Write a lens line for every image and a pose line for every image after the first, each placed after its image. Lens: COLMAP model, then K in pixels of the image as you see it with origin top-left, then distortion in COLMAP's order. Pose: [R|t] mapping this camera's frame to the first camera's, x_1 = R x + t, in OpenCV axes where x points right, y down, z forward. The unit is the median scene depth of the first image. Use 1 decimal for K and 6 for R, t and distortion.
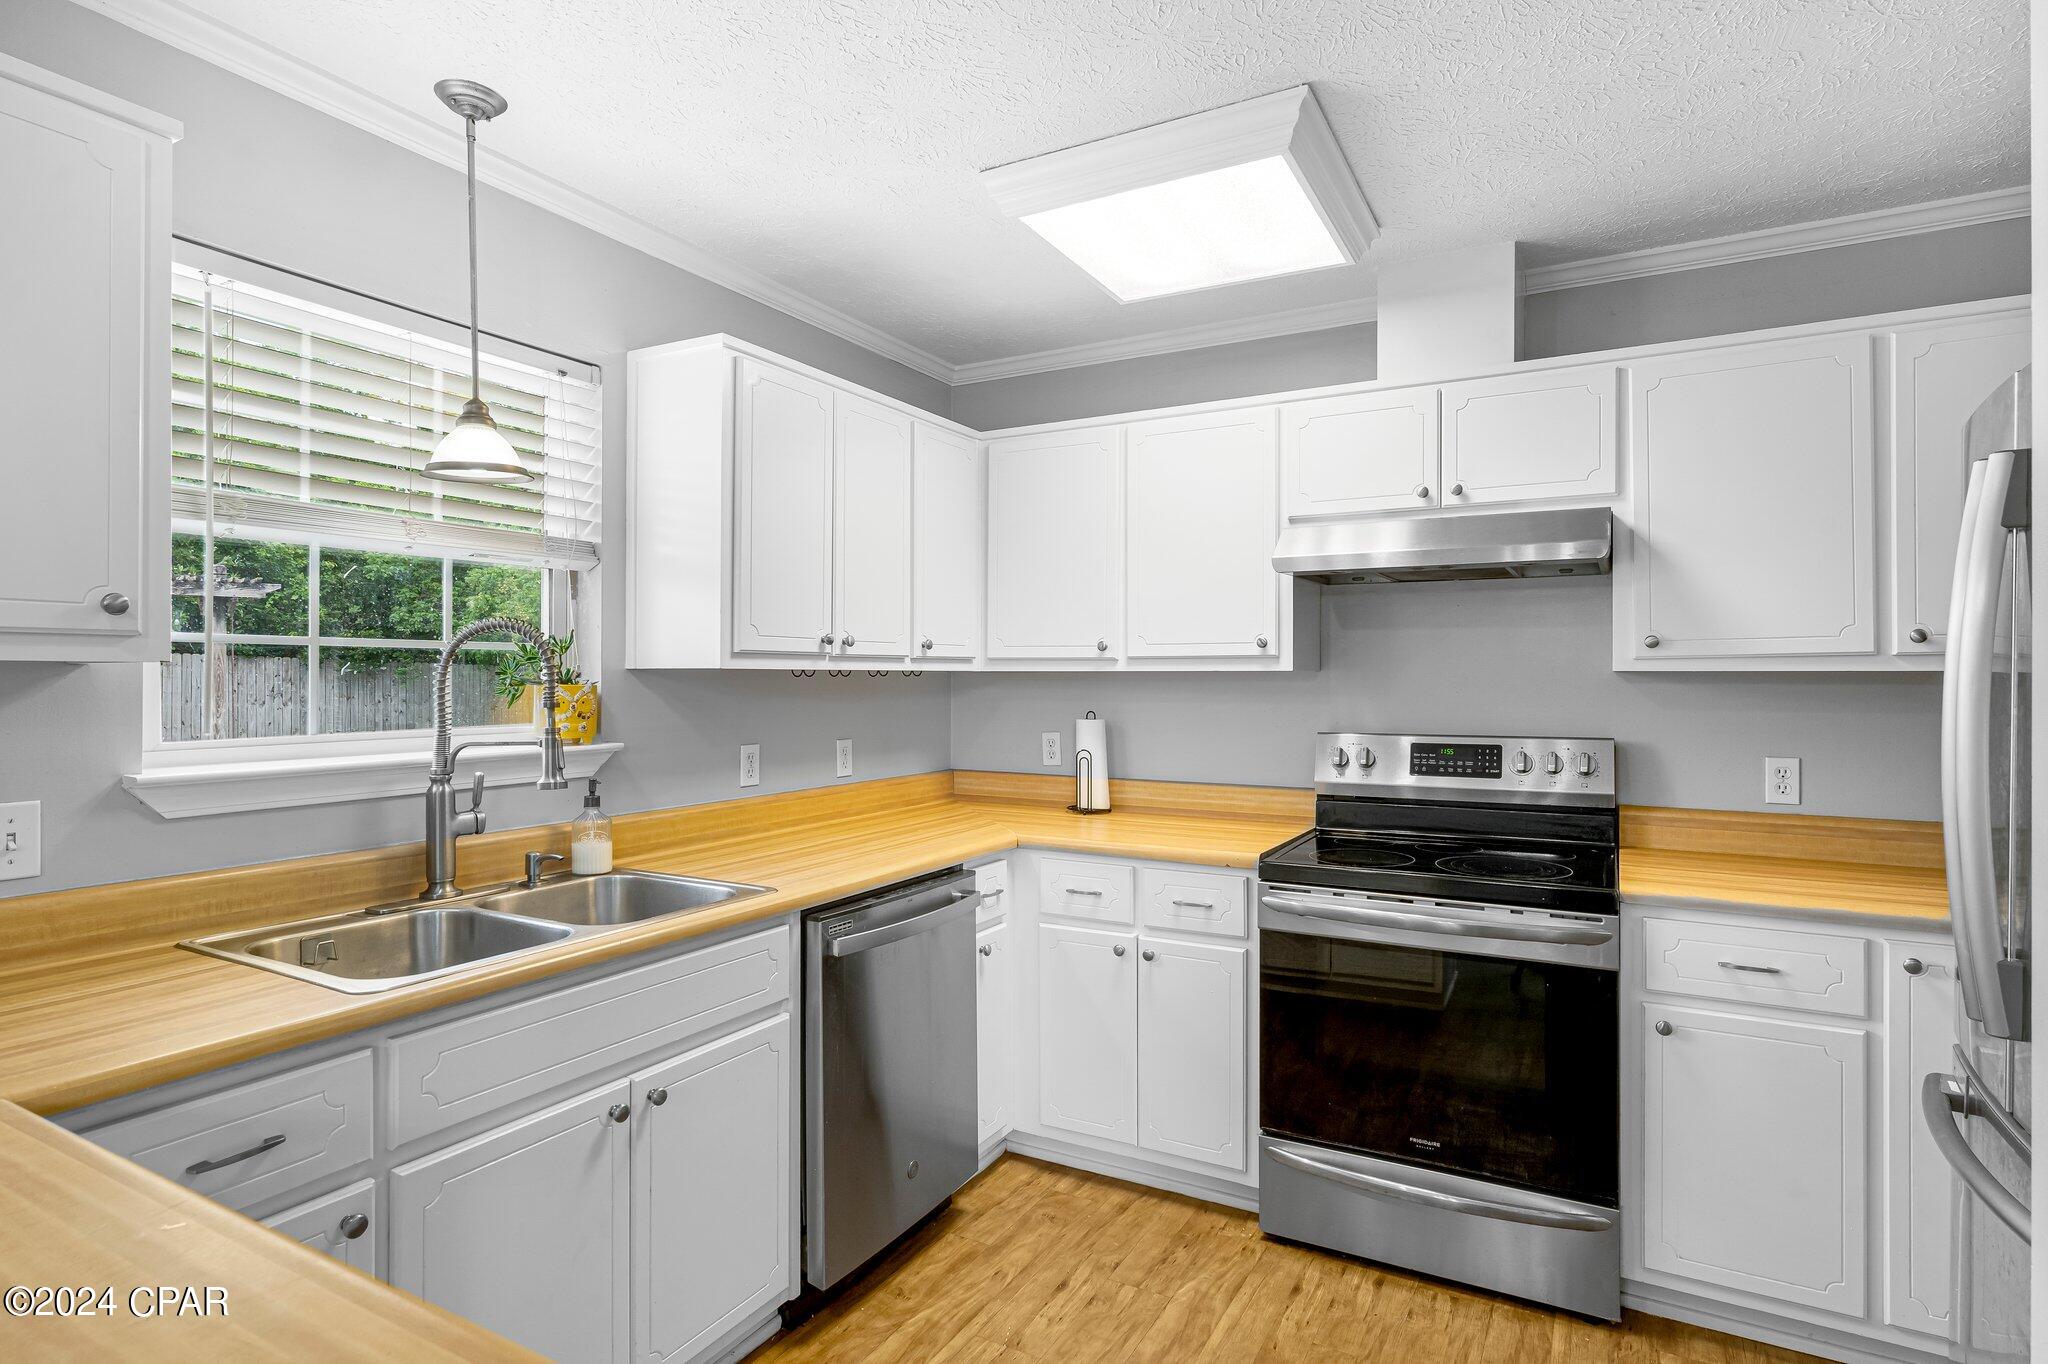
lens RADIAL K [[1052.8, 0, 1030.8], [0, 1052.8, 674.7], [0, 0, 1]] dist [-0.001472, -0.000024]
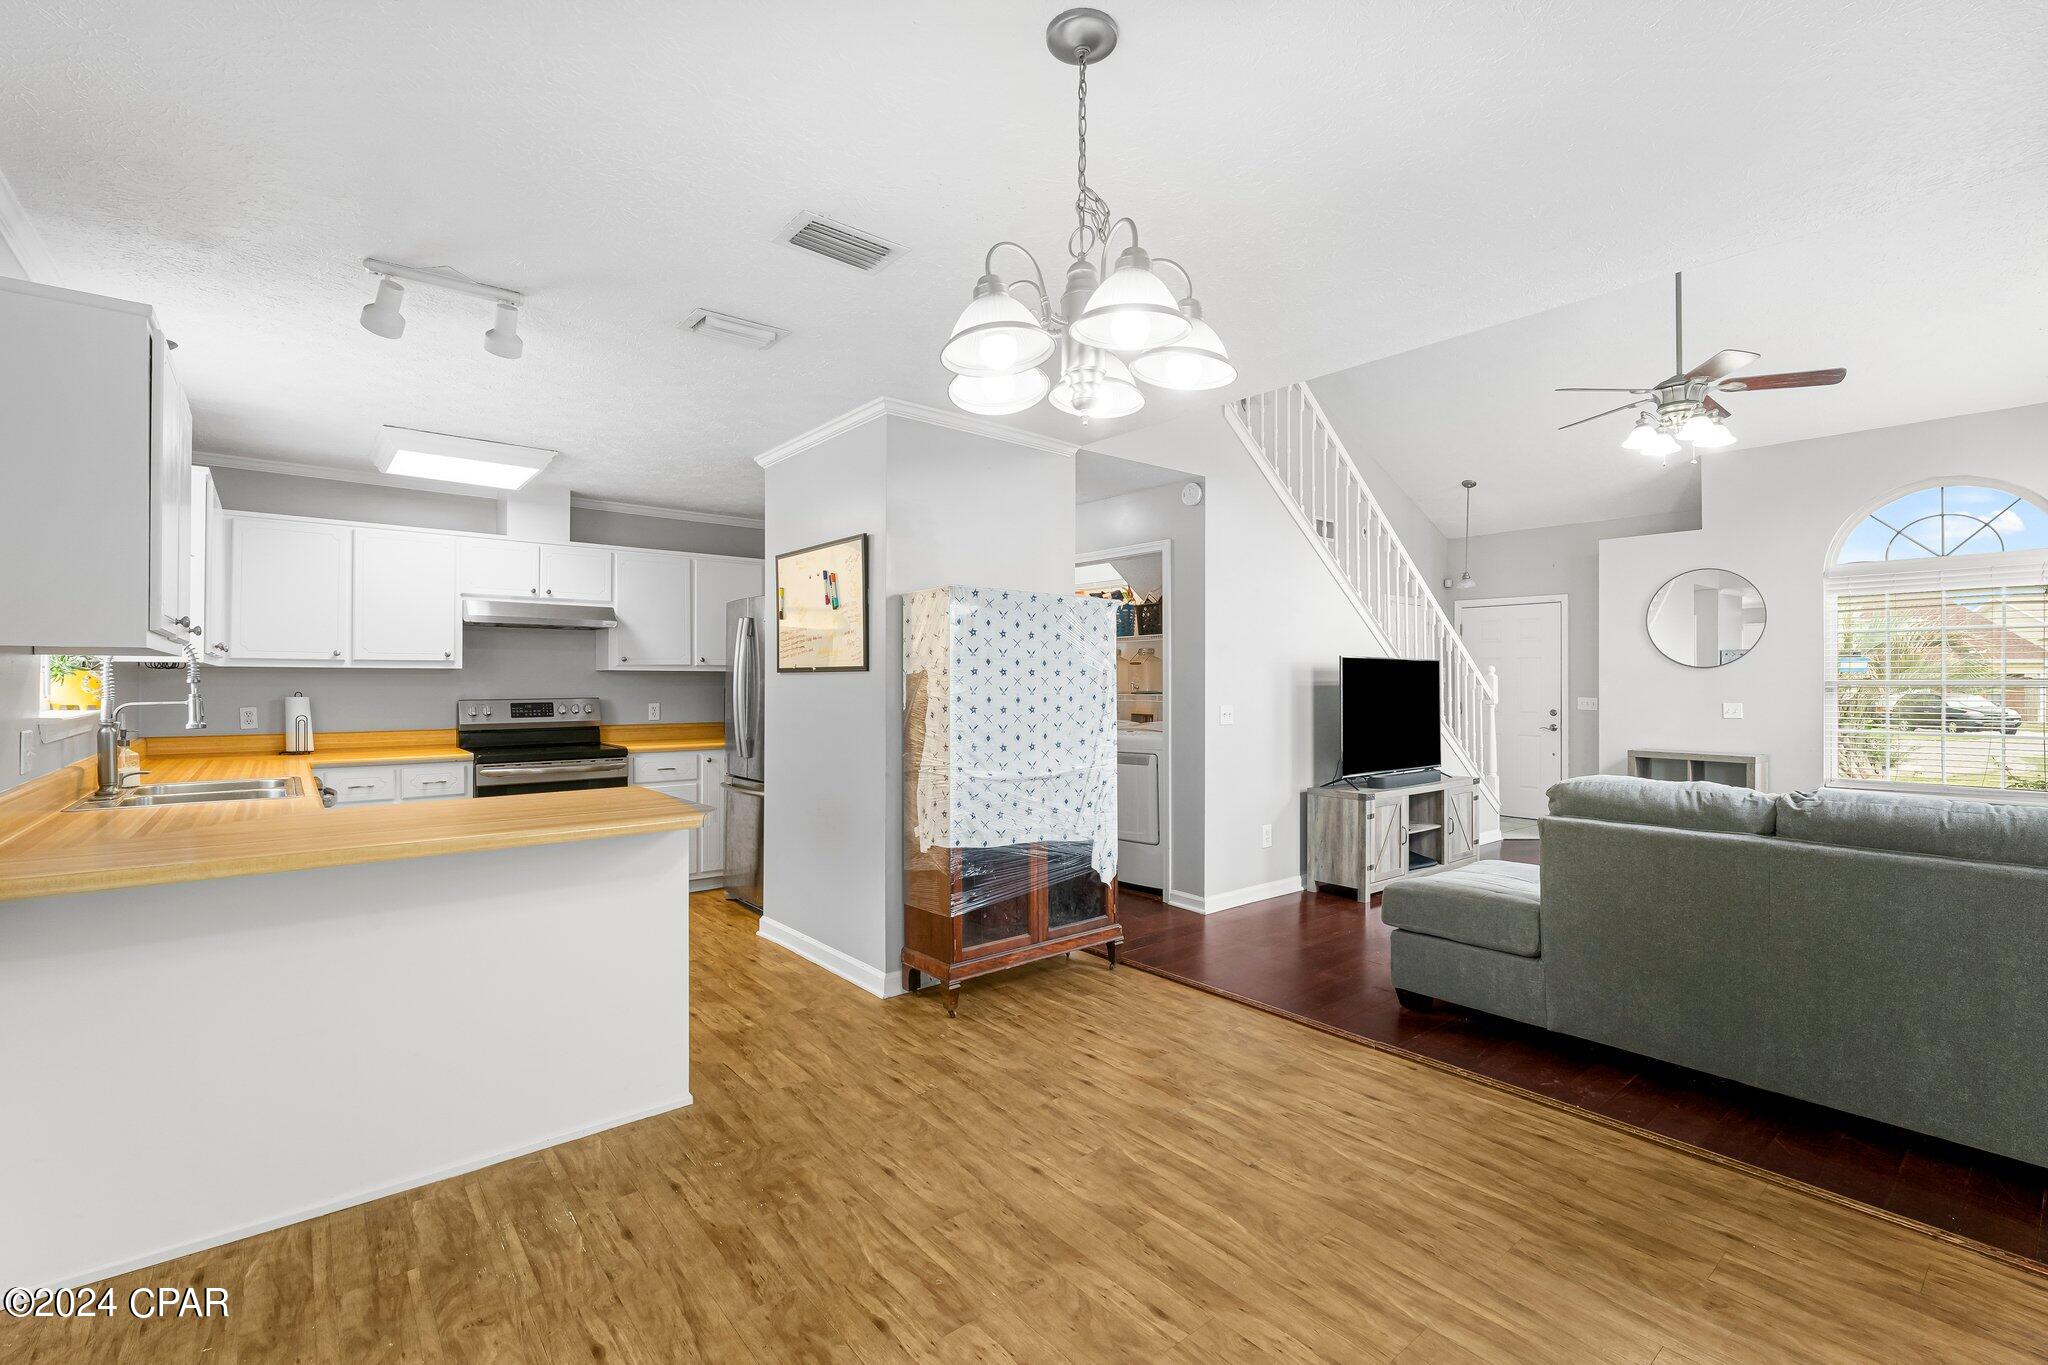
lens RADIAL K [[900.8, 0, 1027.1], [0, 900.8, 675.2], [0, 0, 1]] dist [-0.001395, 0.000045]
pose [[0.359477, 0.006233, 0.933133, -1.086182], [-0.002122, 0.999981, -0.005862, 0.018916], [-0.933152, 0.000127, 0.359483, -0.713853]]
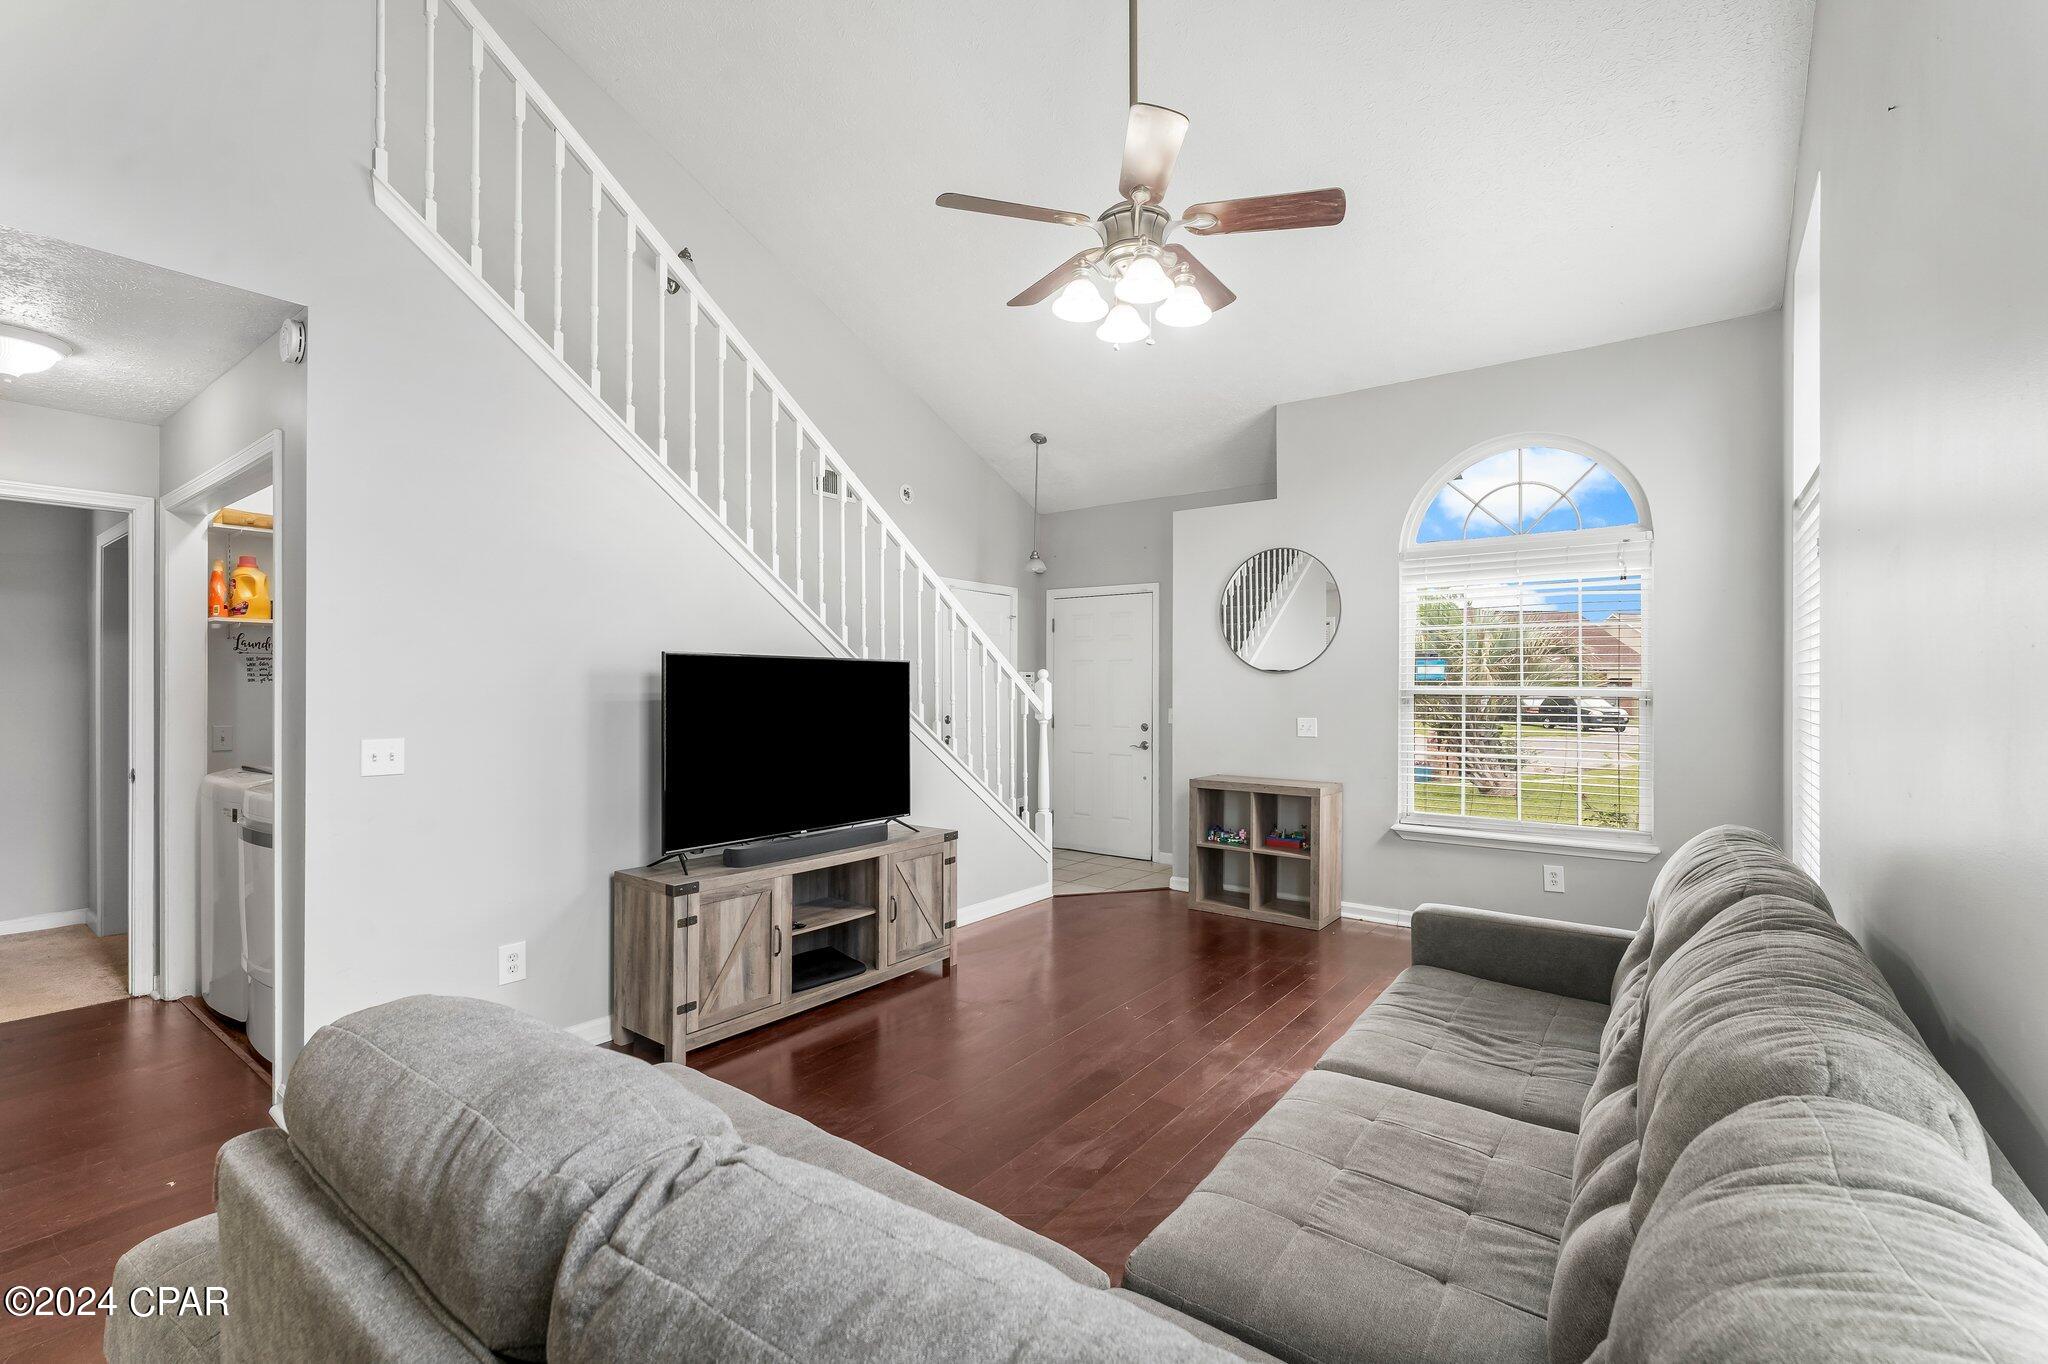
lens RADIAL K [[891.3, 0, 1024.0], [0, 891.3, 682.0], [0, 0, 1]] dist [-0.004317, -0.000200]
pose [[0.132669, 0.002611, 0.991157, -0.027248], [-0.001949, 0.999995, -0.002374, 0.004486], [-0.991159, -0.001617, 0.132673, -1.315002]]
